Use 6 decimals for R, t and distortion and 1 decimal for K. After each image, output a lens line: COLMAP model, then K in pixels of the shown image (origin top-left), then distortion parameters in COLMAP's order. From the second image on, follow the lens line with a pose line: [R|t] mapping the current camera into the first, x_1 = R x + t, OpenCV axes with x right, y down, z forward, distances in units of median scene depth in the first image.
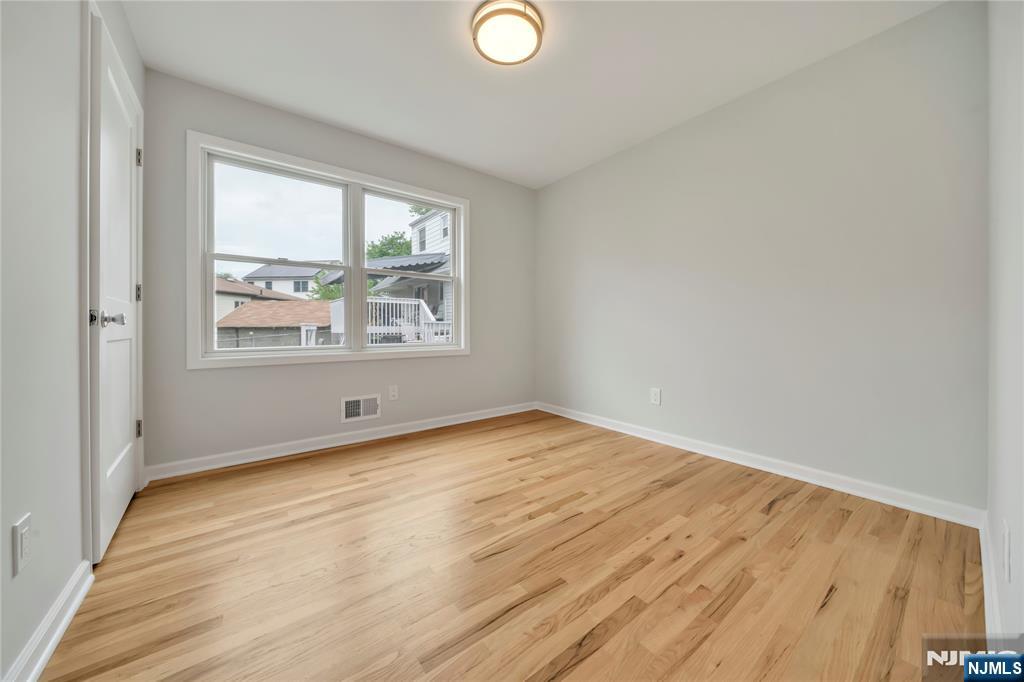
lens RADIAL K [[402.8, 0, 496.2], [0, 402.8, 342.6], [0, 0, 1]] dist [-0.001011, -0.000029]
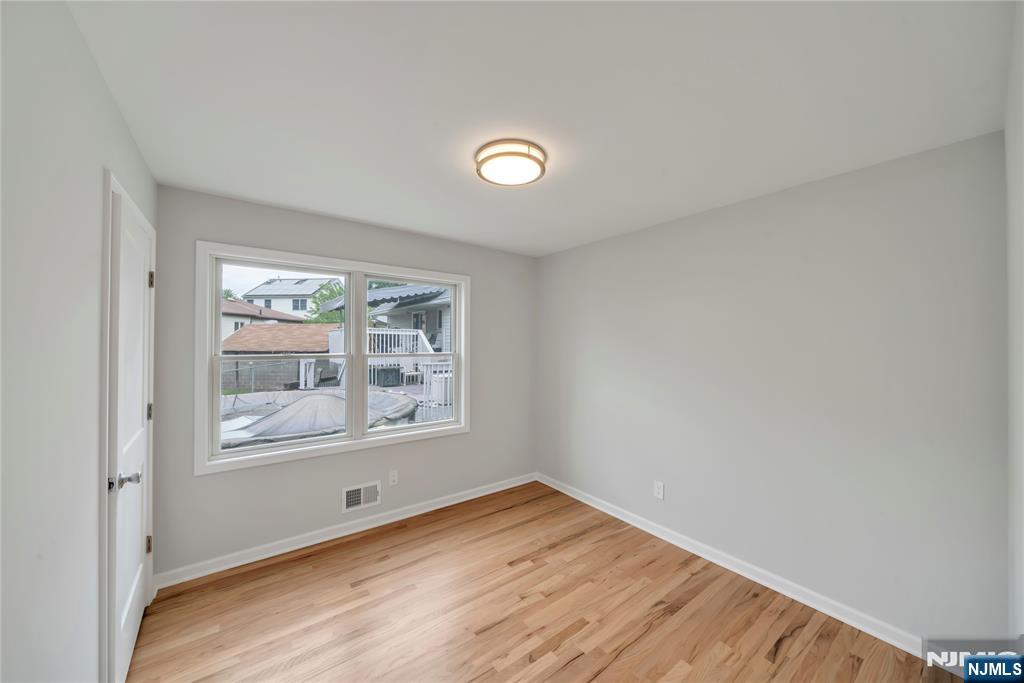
lens RADIAL K [[411.2, 0, 480.8], [0, 411.2, 337.0], [0, 0, 1]] dist [-0.001184, 0.000123]
pose [[0.999464, 0.006837, -0.032007, -0.009795], [-0.006973, 0.999967, -0.004148, -0.283293], [0.031977, 0.004369, 0.999479, -0.020666]]
